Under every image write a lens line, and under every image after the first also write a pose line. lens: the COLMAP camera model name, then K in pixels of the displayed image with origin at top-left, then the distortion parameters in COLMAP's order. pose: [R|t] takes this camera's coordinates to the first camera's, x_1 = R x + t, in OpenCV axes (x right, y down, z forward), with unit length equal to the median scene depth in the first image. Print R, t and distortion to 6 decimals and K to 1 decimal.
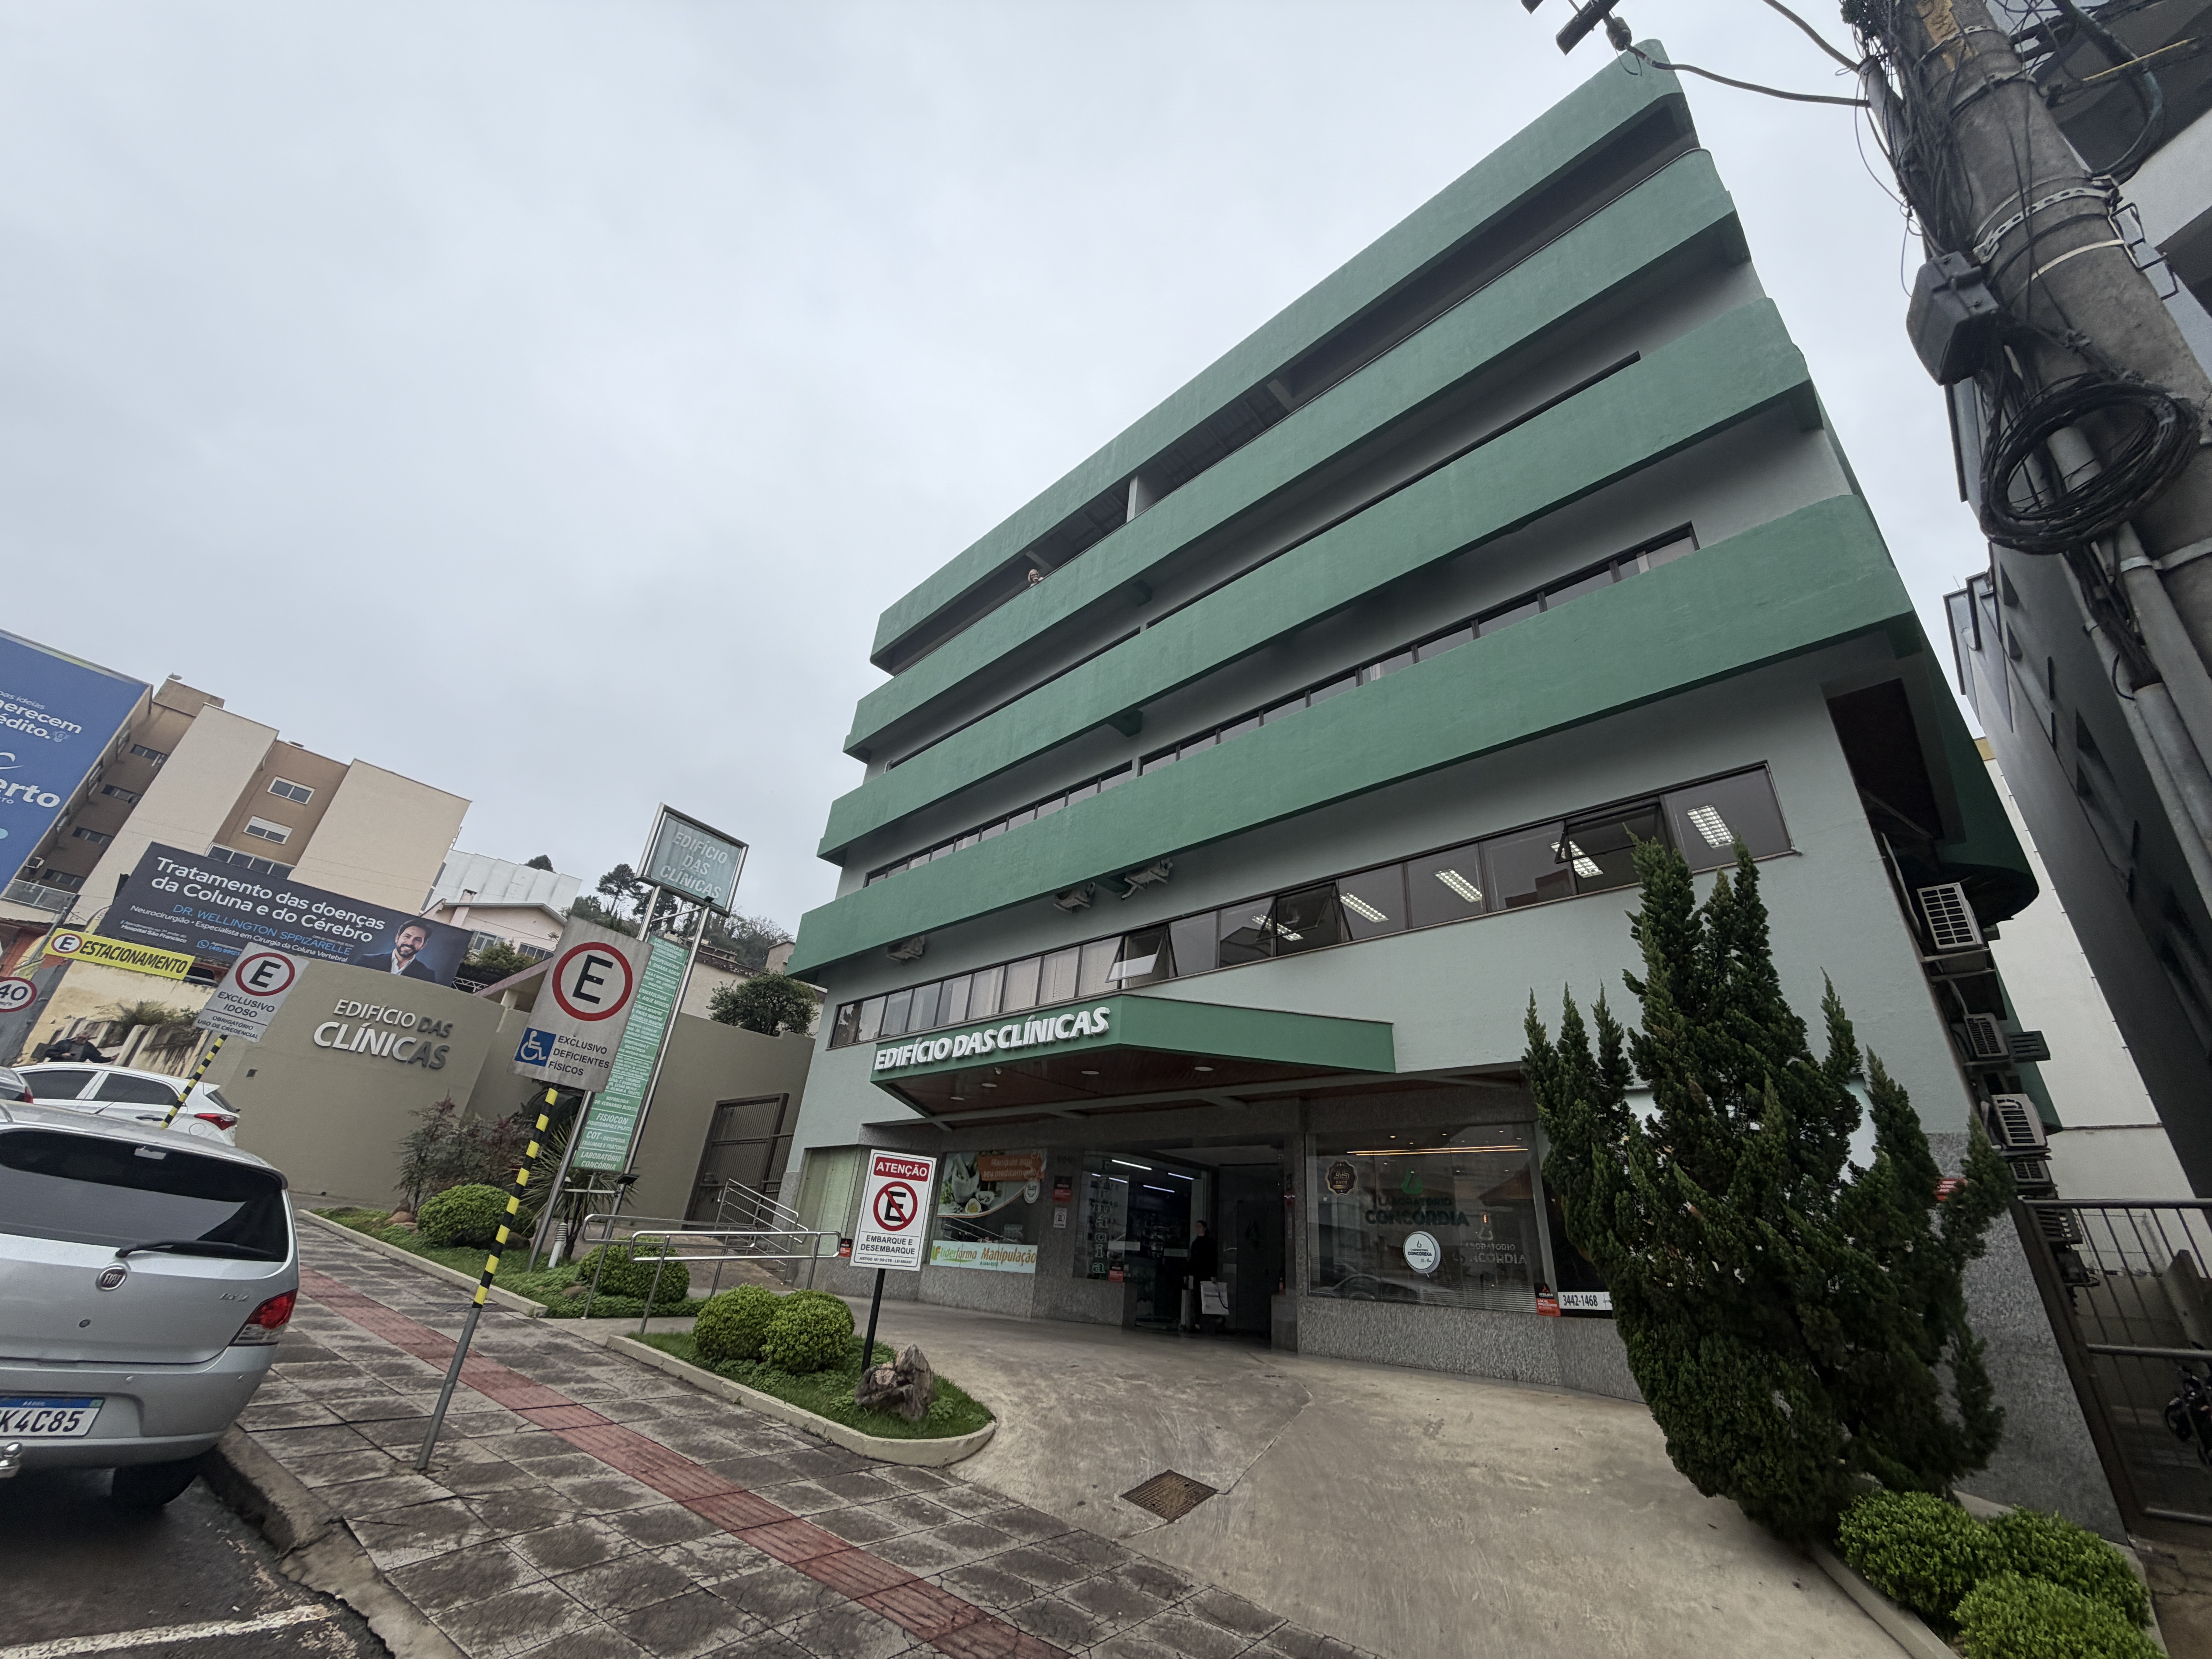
lens RADIAL K [[879.6, 0, 1105.7], [0, 879.6, 828.8], [0, 0, 1]] dist [0.002631, 0.000126]
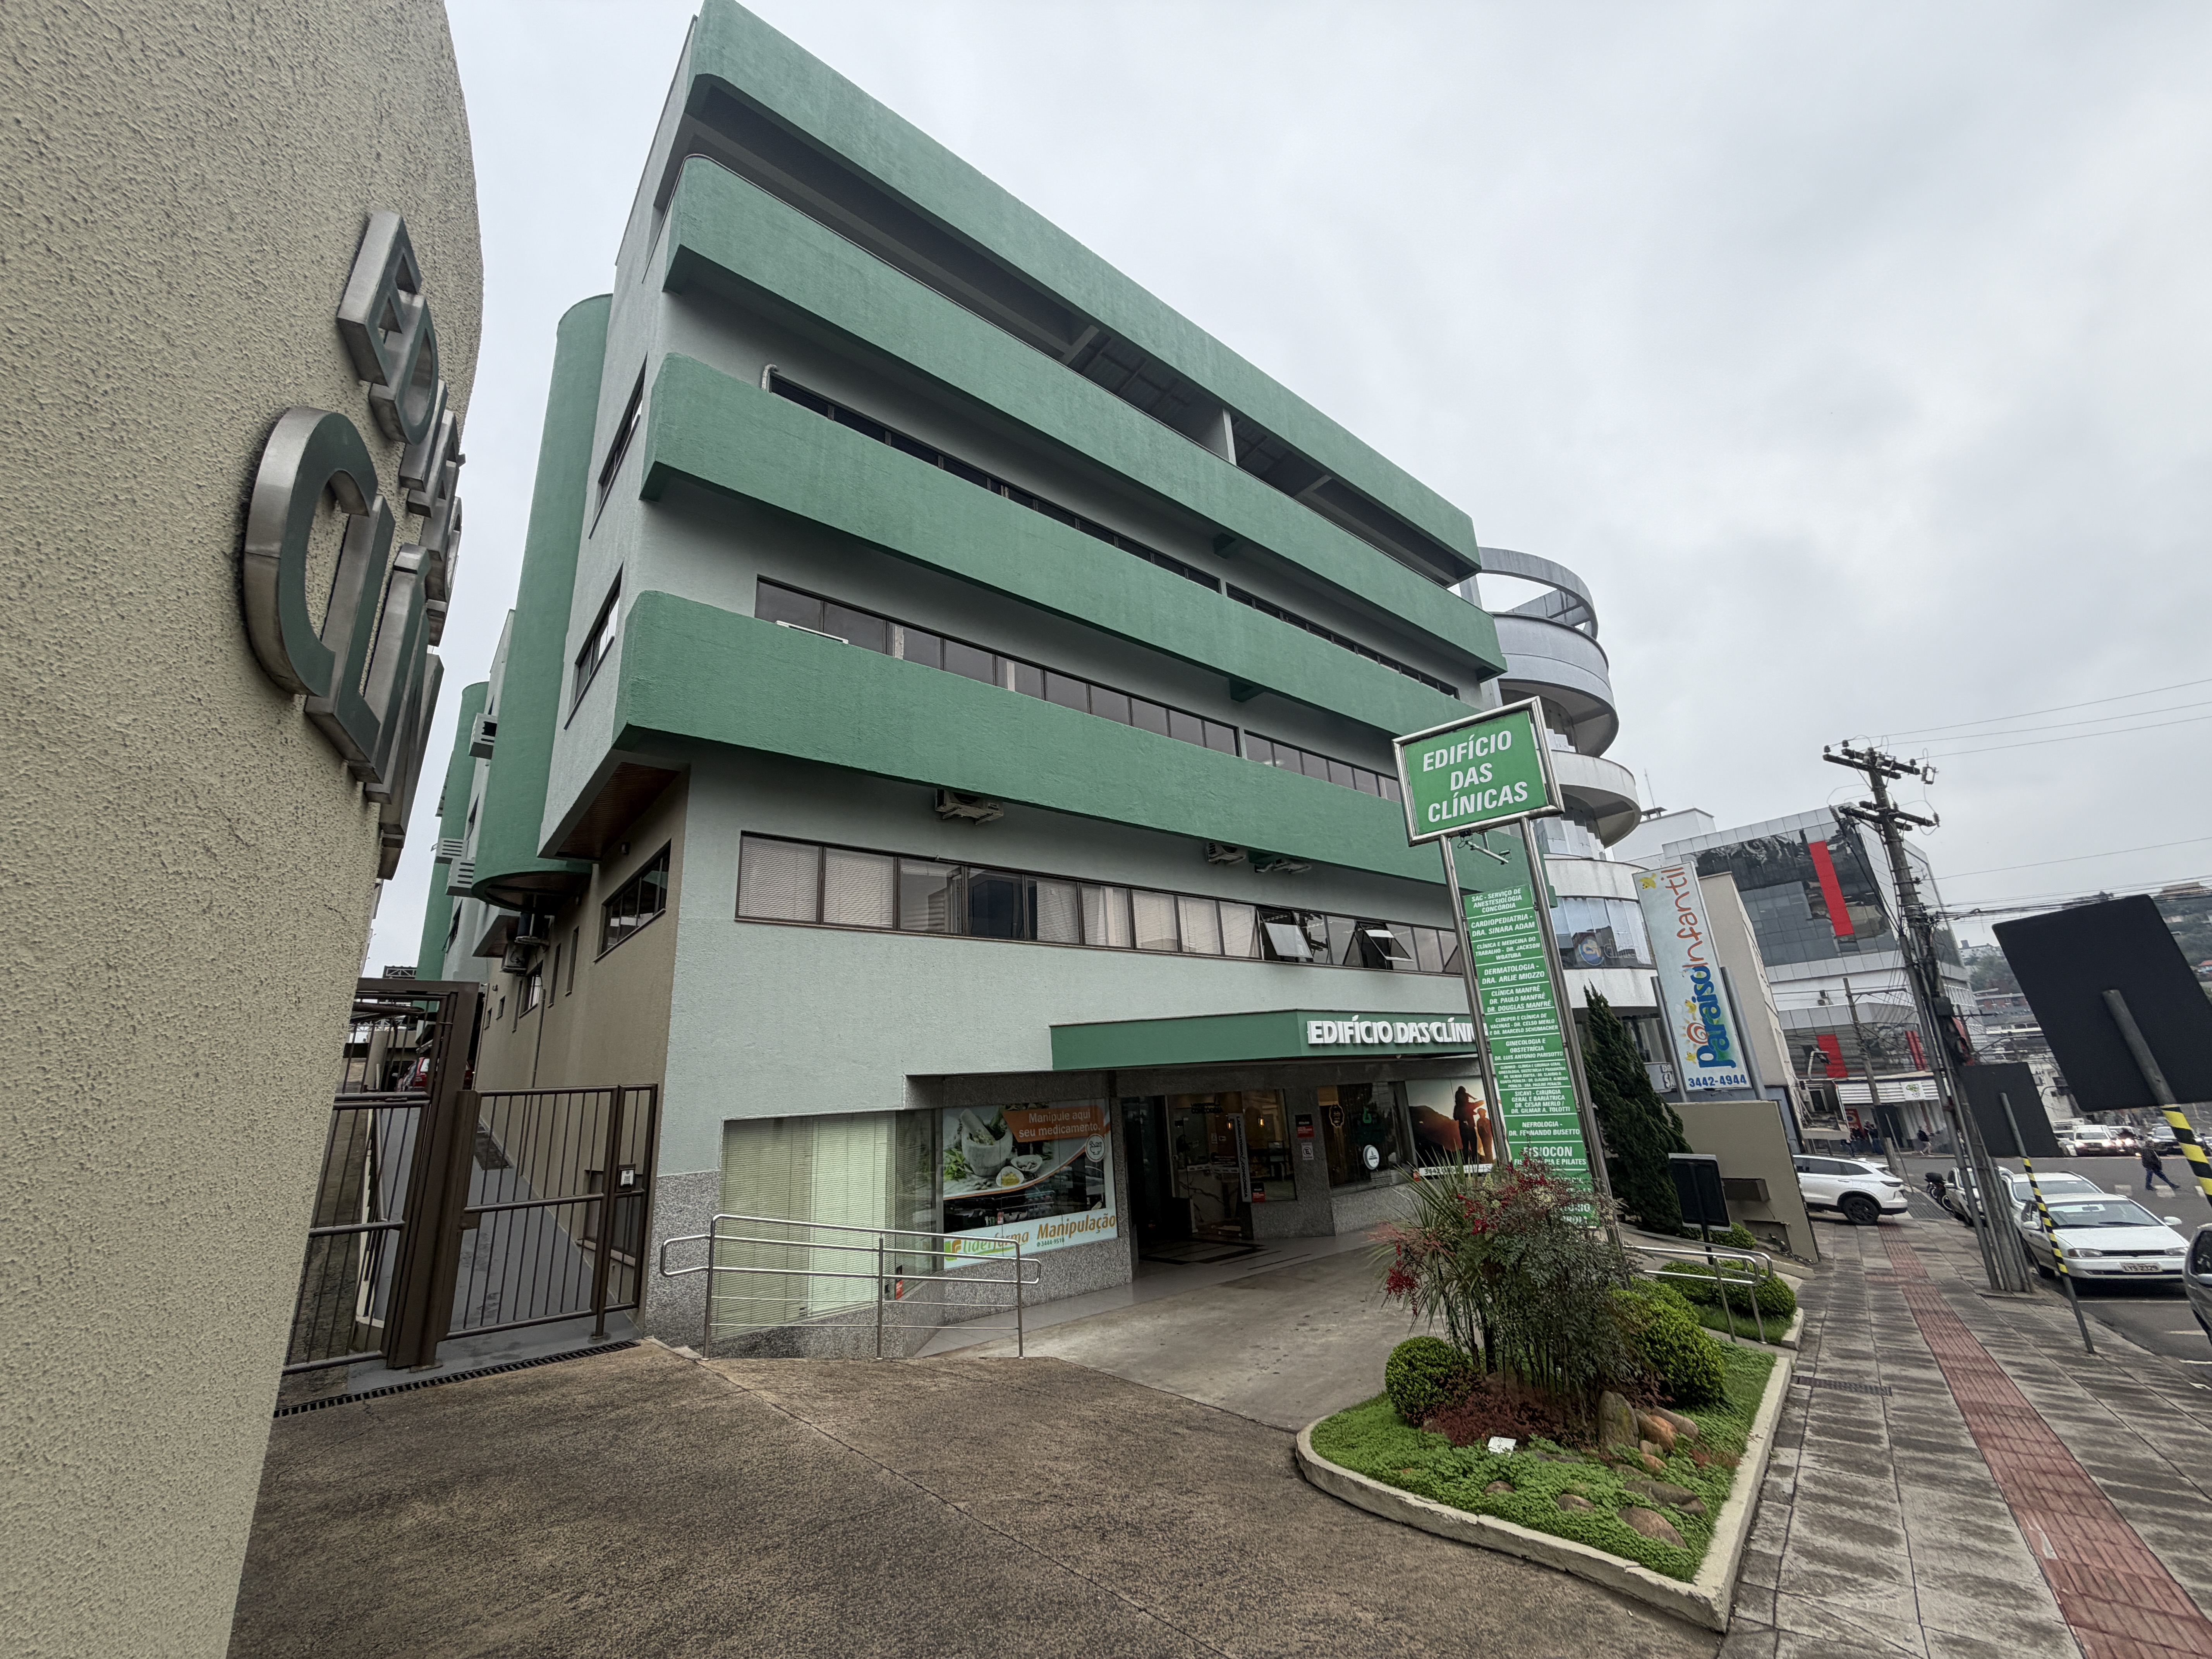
lens RADIAL K [[879.6, 0, 1112.0], [0, 879.6, 829.1], [0, 0, 1]] dist [0.002631, 0.000126]
pose [[0.104418, 0.207998, 0.972540, -0.986066], [-0.395305, 0.905999, -0.151324, 0.247525], [-0.912596, -0.368649, 0.176825, 0.935958]]
